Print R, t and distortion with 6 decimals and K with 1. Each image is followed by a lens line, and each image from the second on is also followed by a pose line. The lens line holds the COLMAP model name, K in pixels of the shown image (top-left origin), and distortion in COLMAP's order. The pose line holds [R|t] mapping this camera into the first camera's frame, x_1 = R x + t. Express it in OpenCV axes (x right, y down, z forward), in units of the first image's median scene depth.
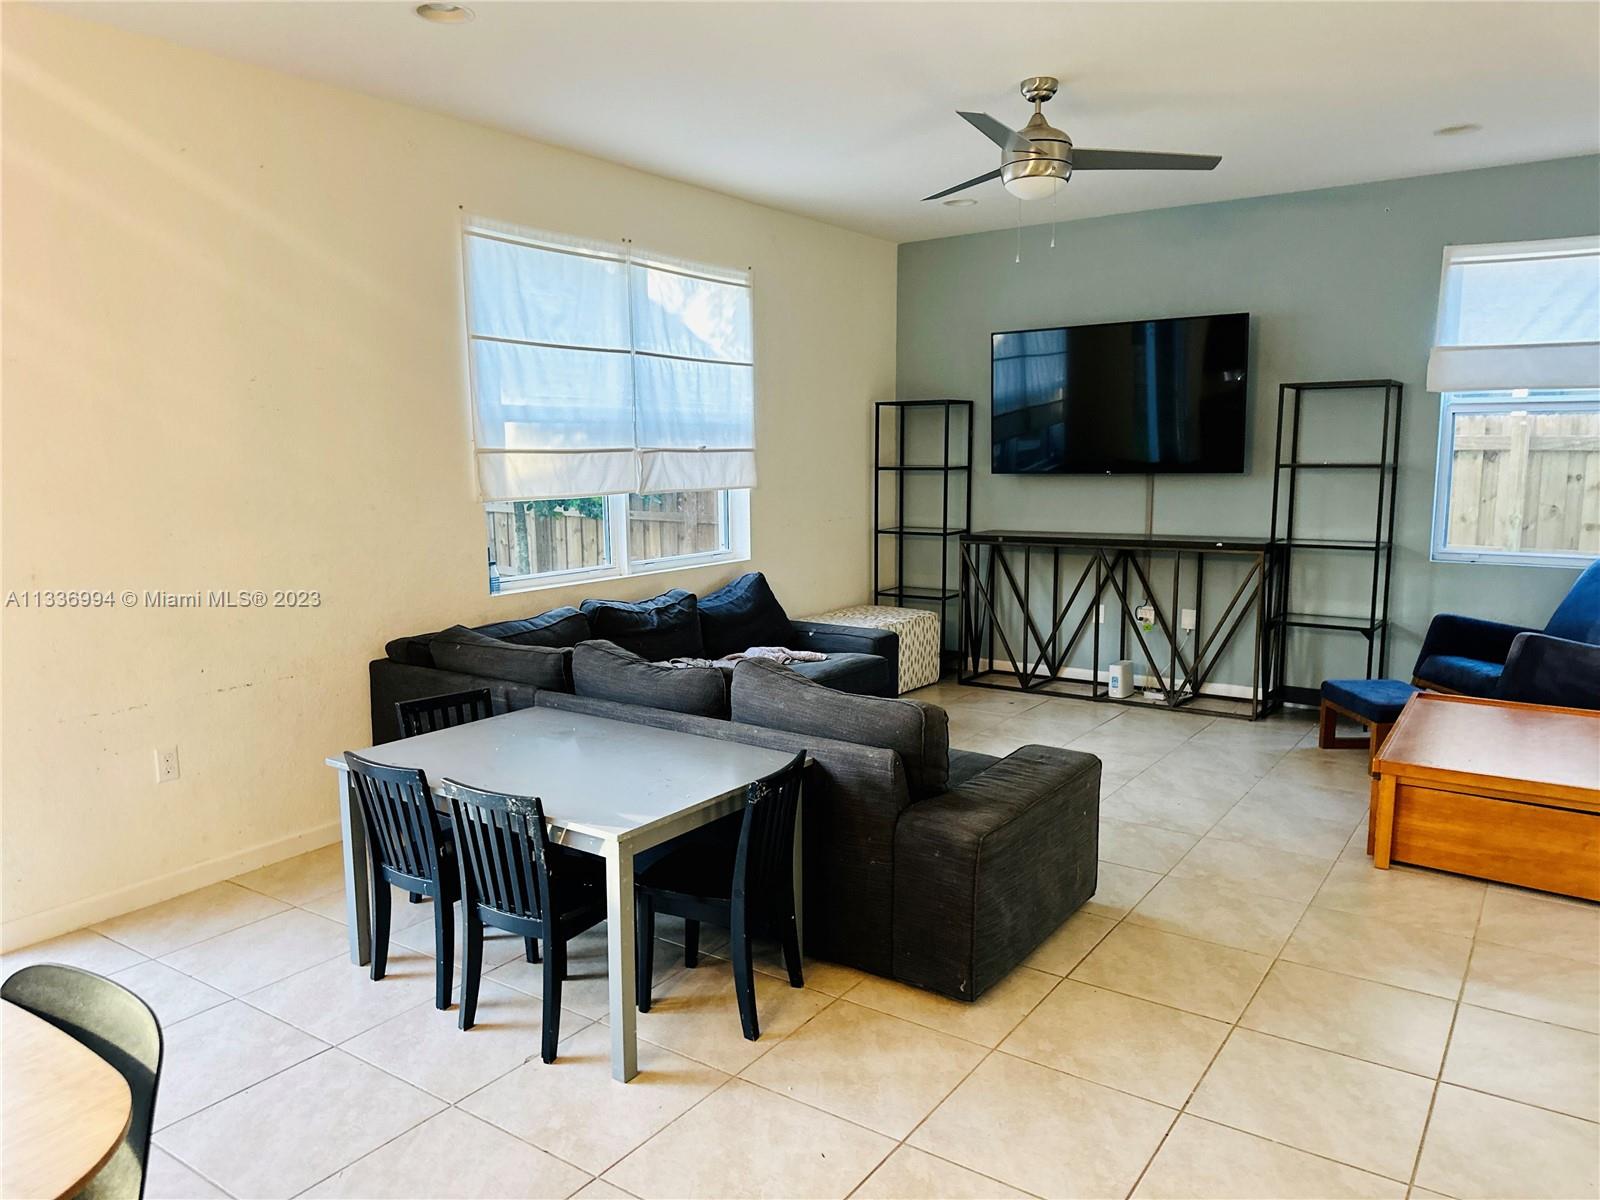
lens RADIAL K [[1118.3, 0, 799.2], [0, 1118.3, 609.5], [0, 0, 1]] dist [0.168256, -0.236783]
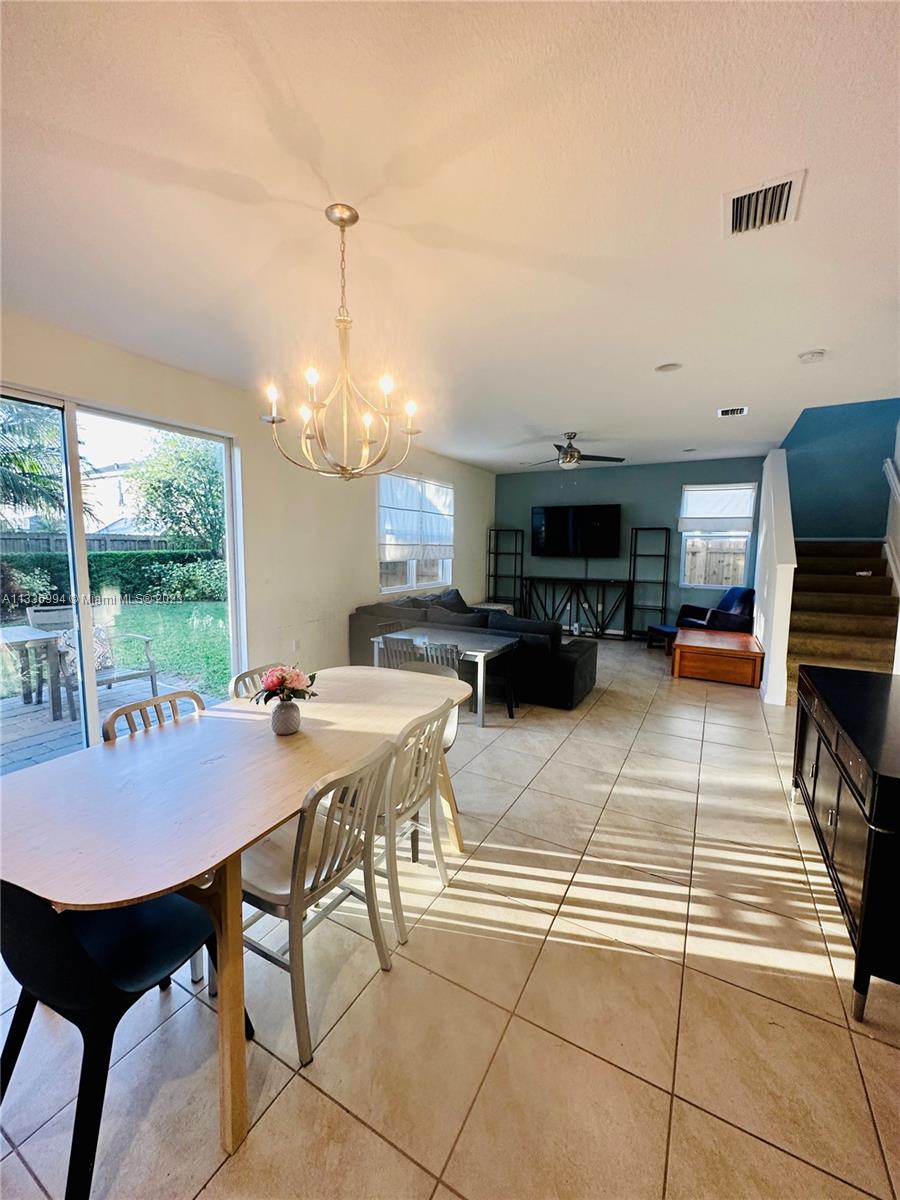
lens RADIAL K [[478.6, 0, 450.0], [0, 478.6, 600.0], [0, 0, 1]] dist [0.001188, -0.000020]
pose [[0.995129, 0.007565, 0.098290, -0.178795], [-0.004244, 0.999414, -0.033957, 0.036794], [-0.098490, 0.033374, 0.994578, -0.196974]]
